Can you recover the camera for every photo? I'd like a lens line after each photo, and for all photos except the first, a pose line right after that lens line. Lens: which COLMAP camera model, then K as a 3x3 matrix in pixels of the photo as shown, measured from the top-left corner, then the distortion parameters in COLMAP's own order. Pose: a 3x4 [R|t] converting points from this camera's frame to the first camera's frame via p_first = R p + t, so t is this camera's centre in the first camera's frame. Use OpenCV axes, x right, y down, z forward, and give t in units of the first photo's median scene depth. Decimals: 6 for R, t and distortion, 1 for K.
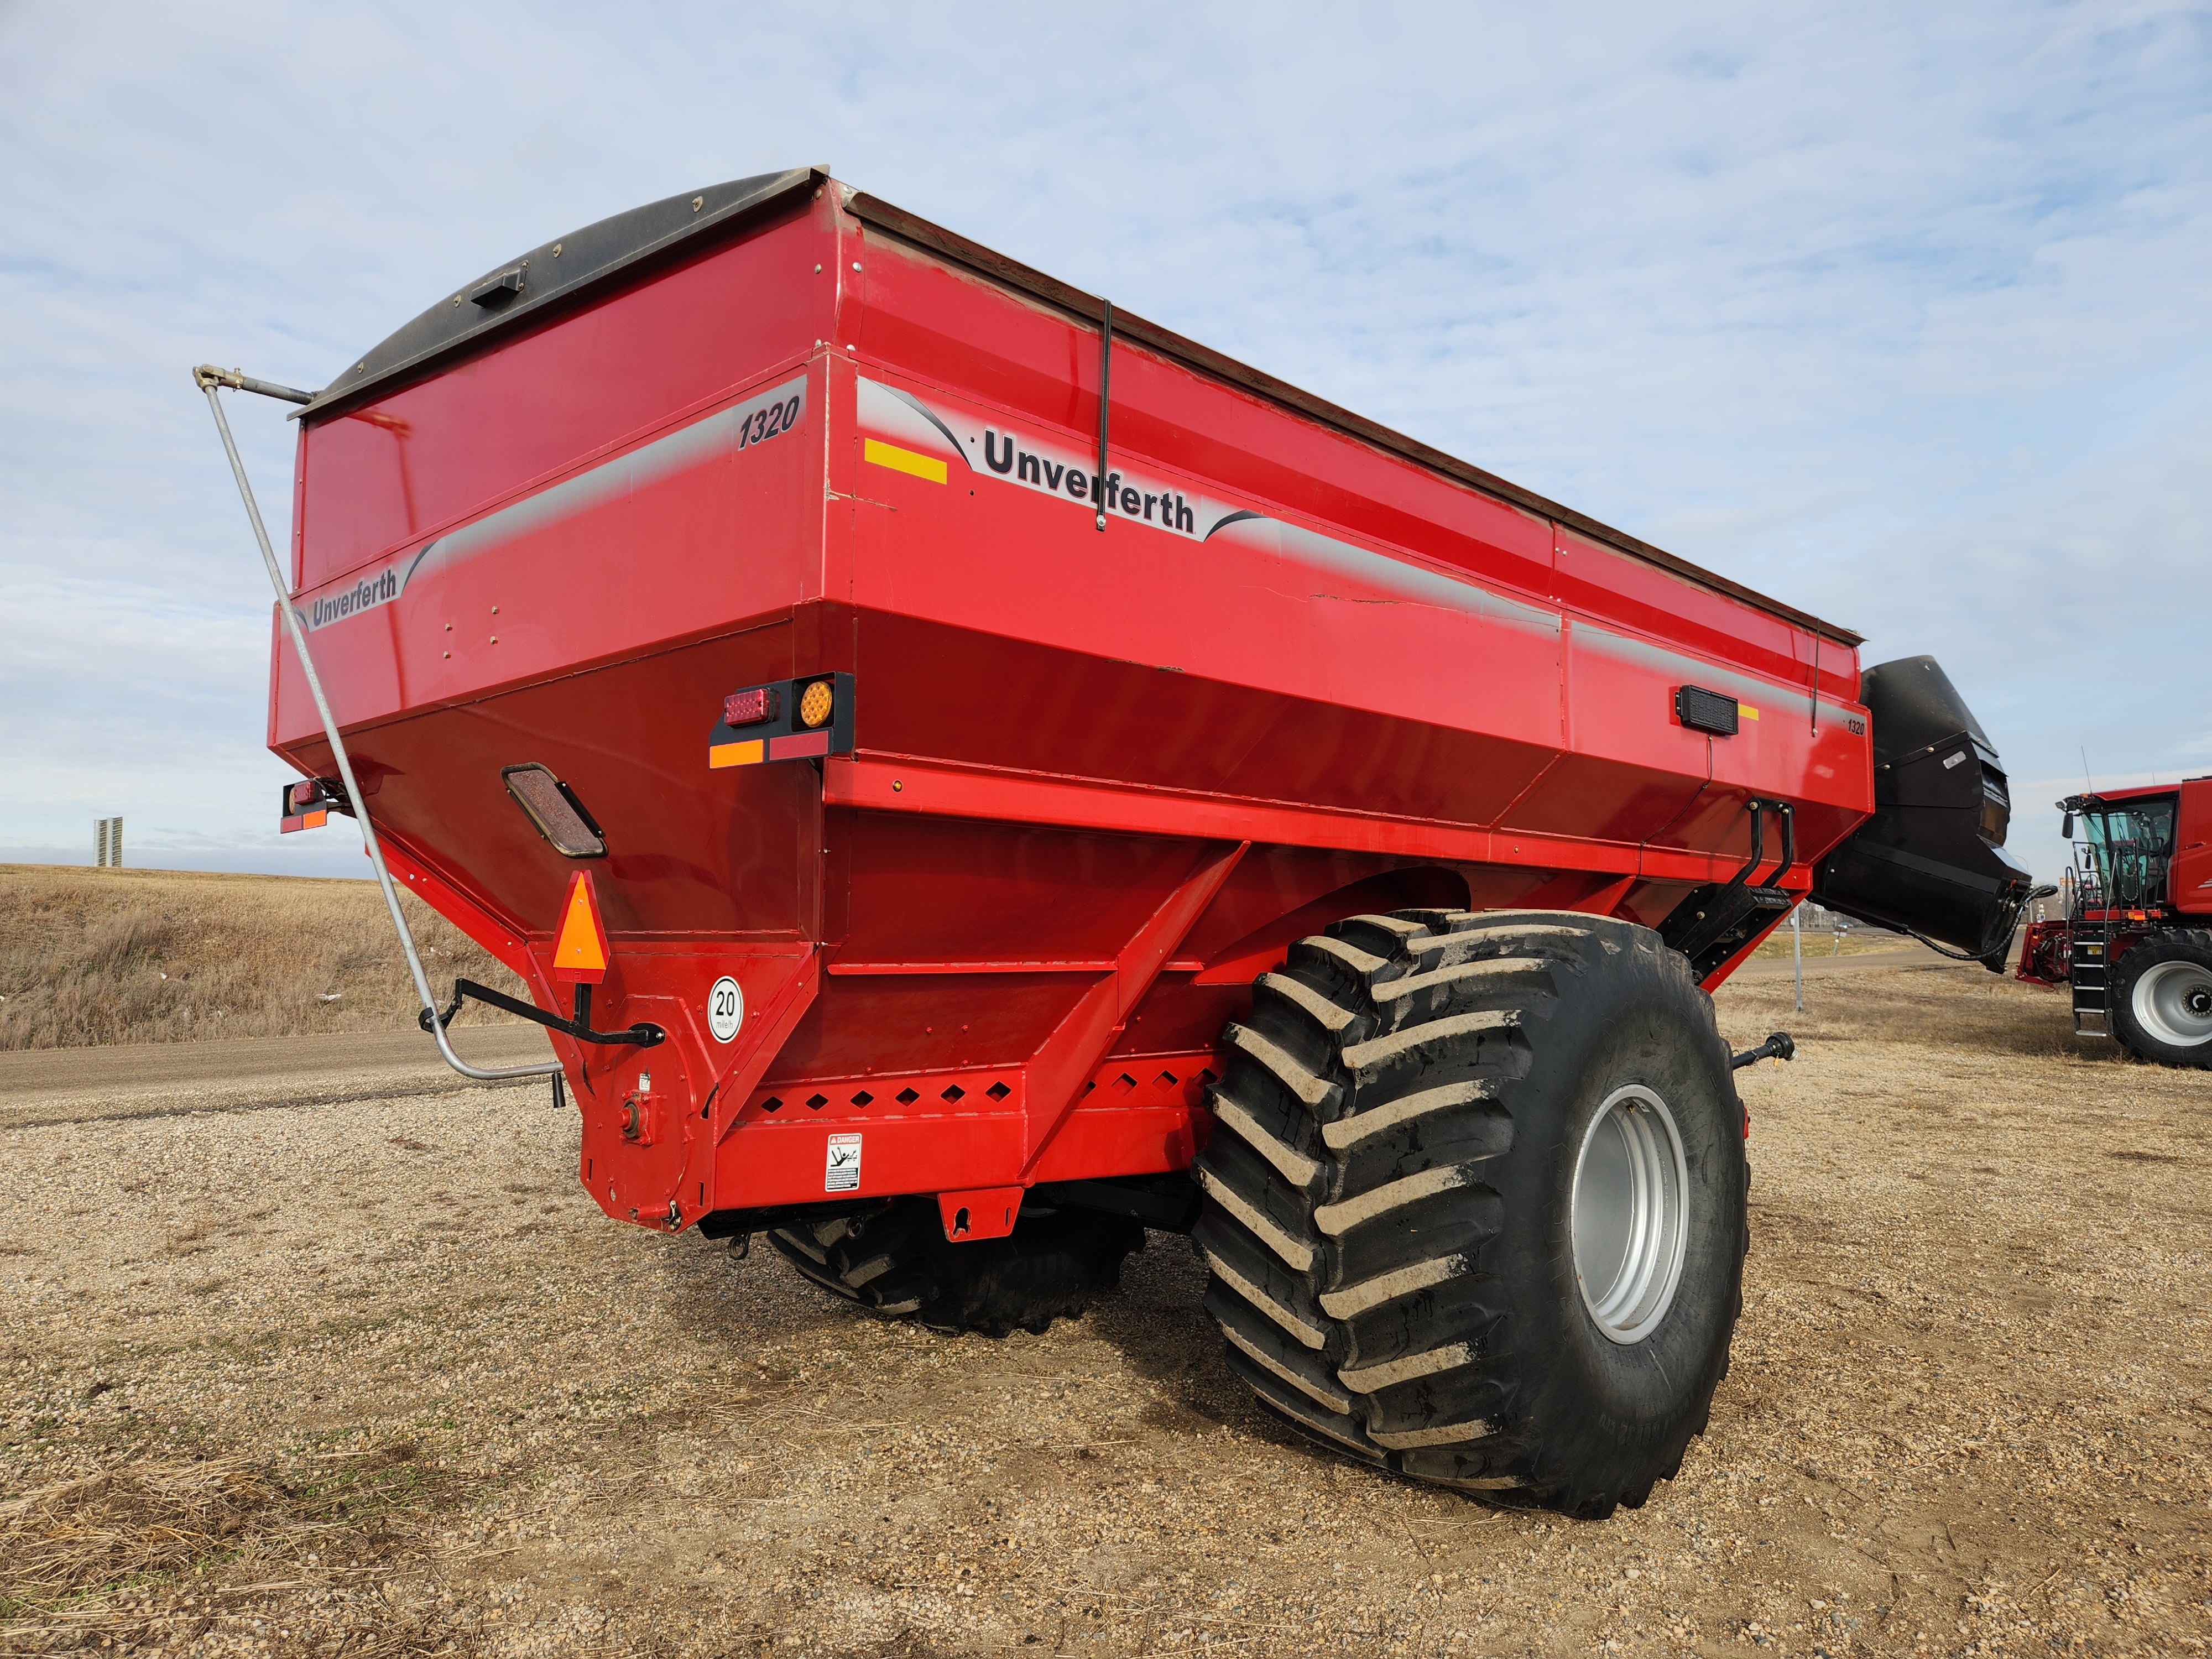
lens RADIAL K [[1456.3, 0, 1125.5], [0, 1456.3, 838.4], [0, 0, 1]] dist [0.065442, -0.049461]
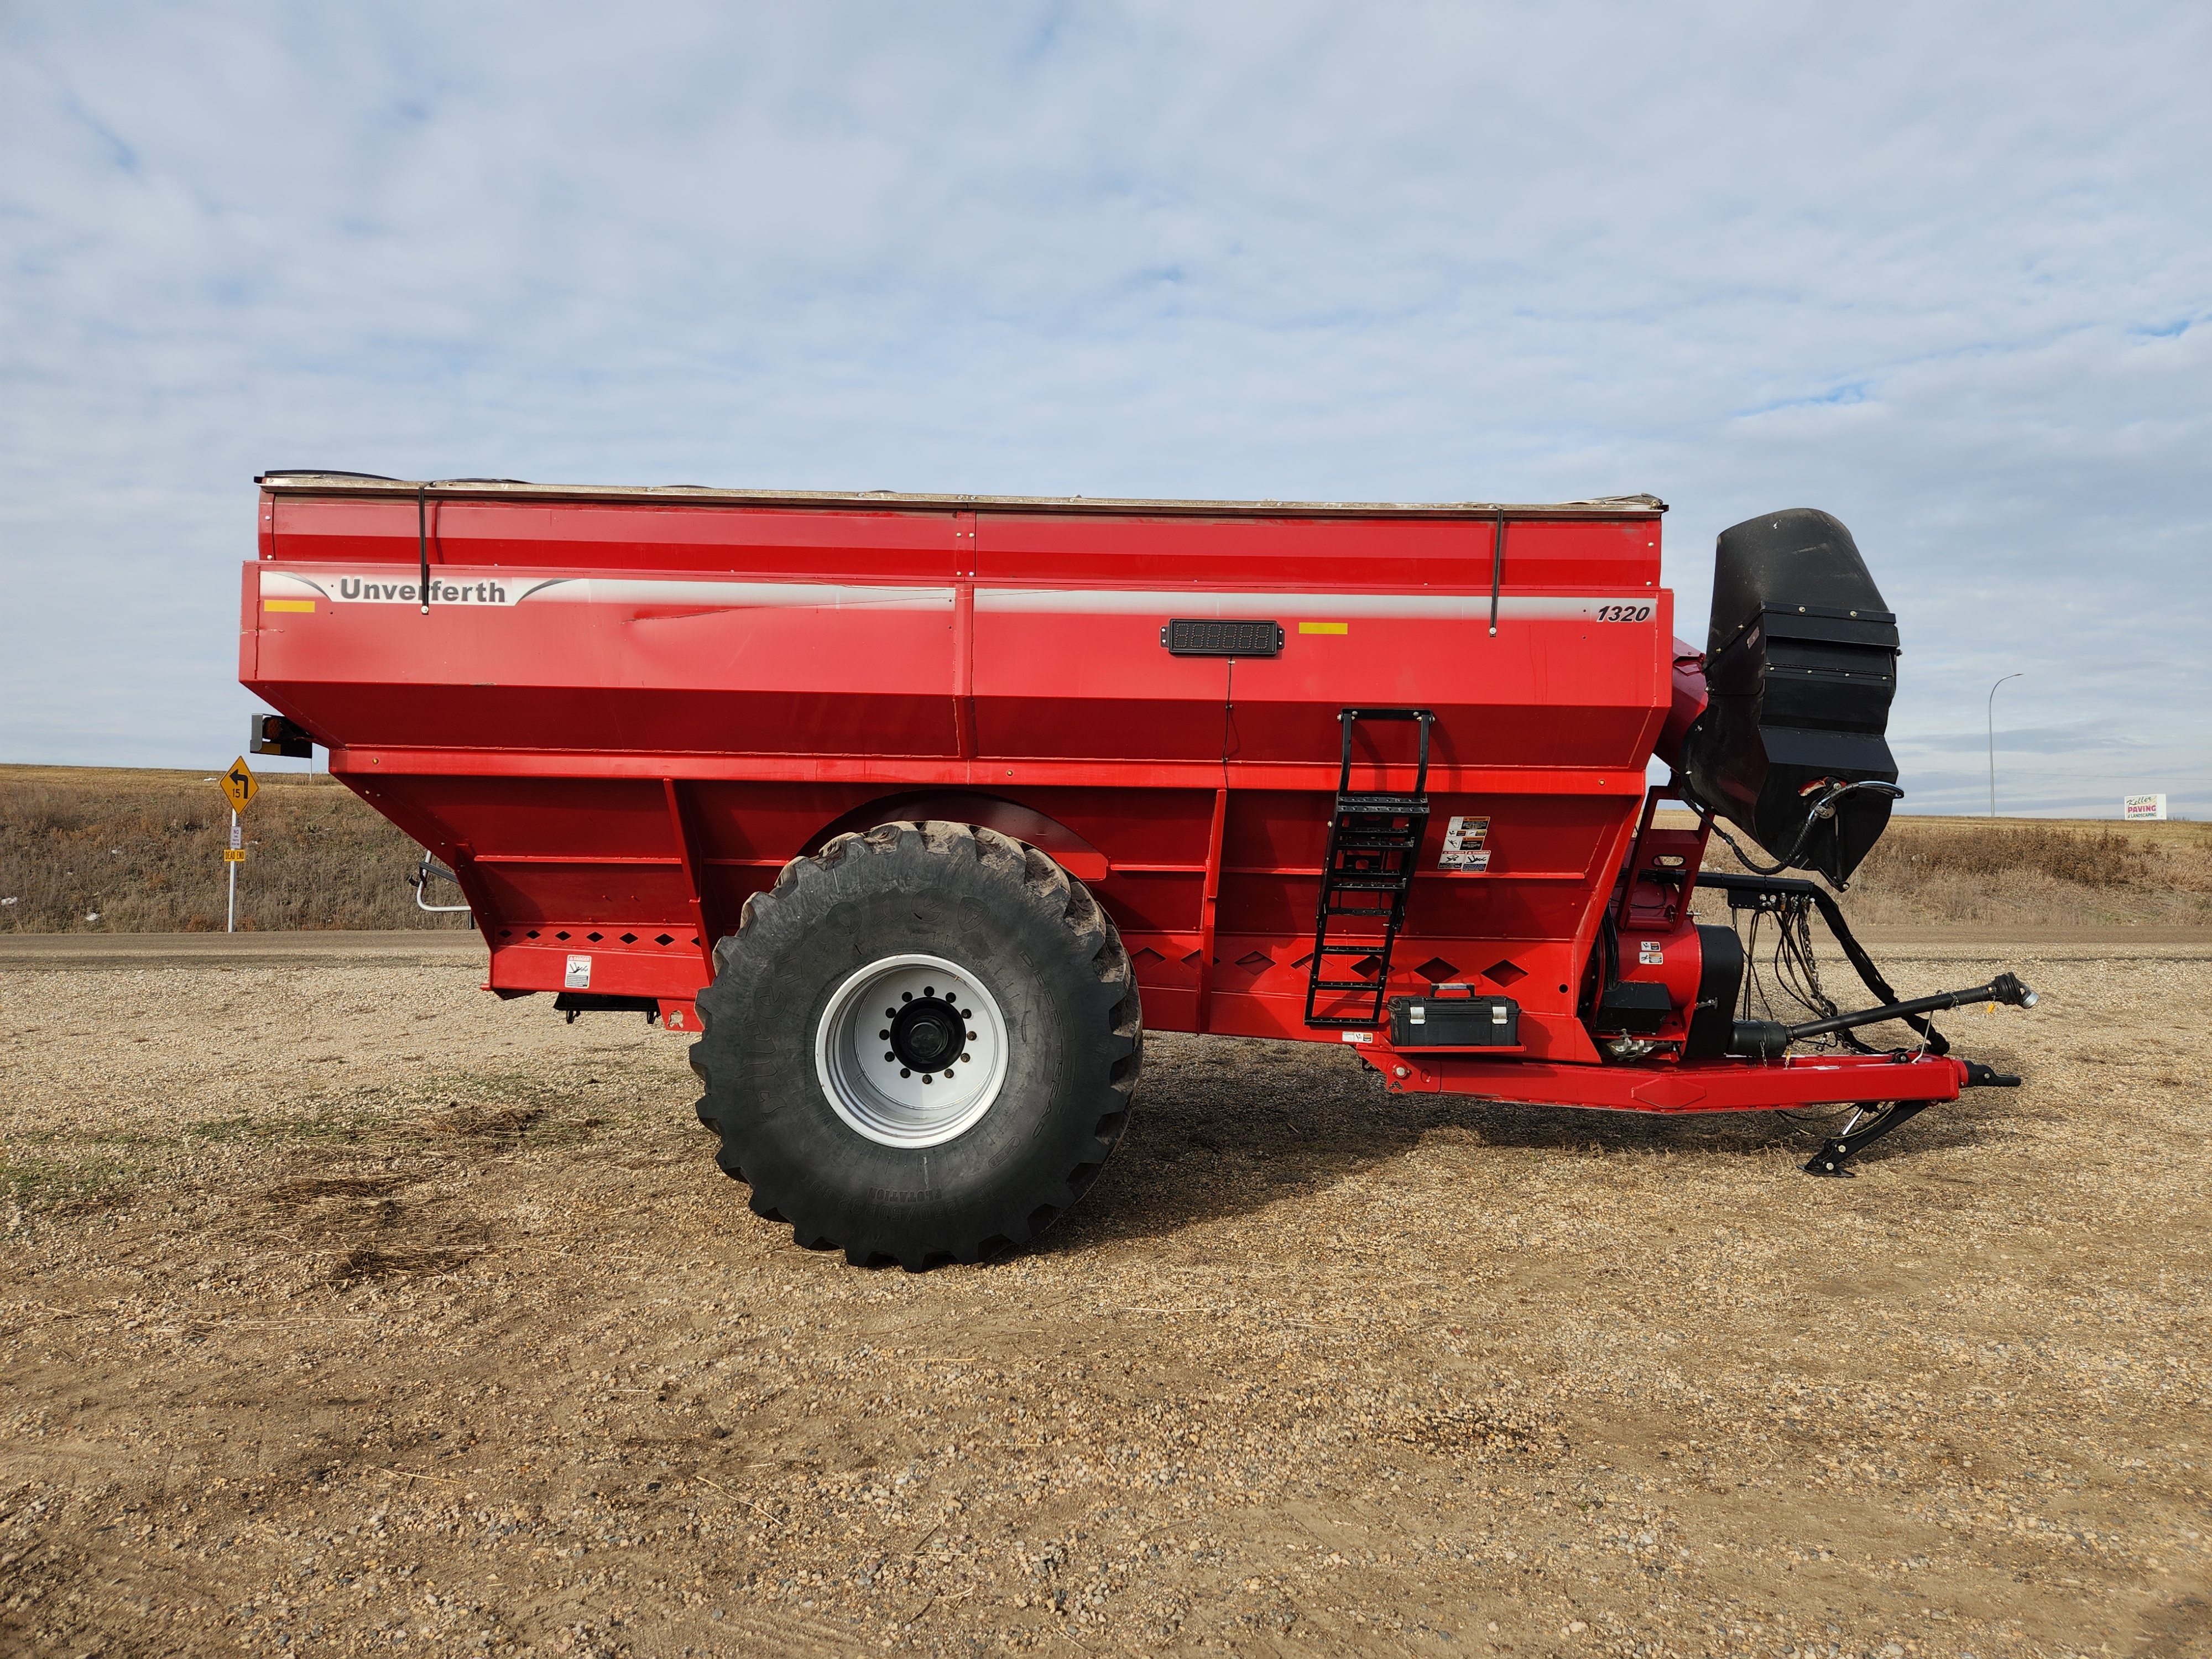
lens RADIAL K [[1456.3, 0, 1110.8], [0, 1456.3, 822.7], [0, 0, 1]] dist [0.065442, -0.049461]
pose [[0.698687, -0.013188, -0.715306, 1.536979], [0.039712, 0.999004, 0.020370, 0.036351], [0.714325, -0.042638, 0.698514, 0.255734]]
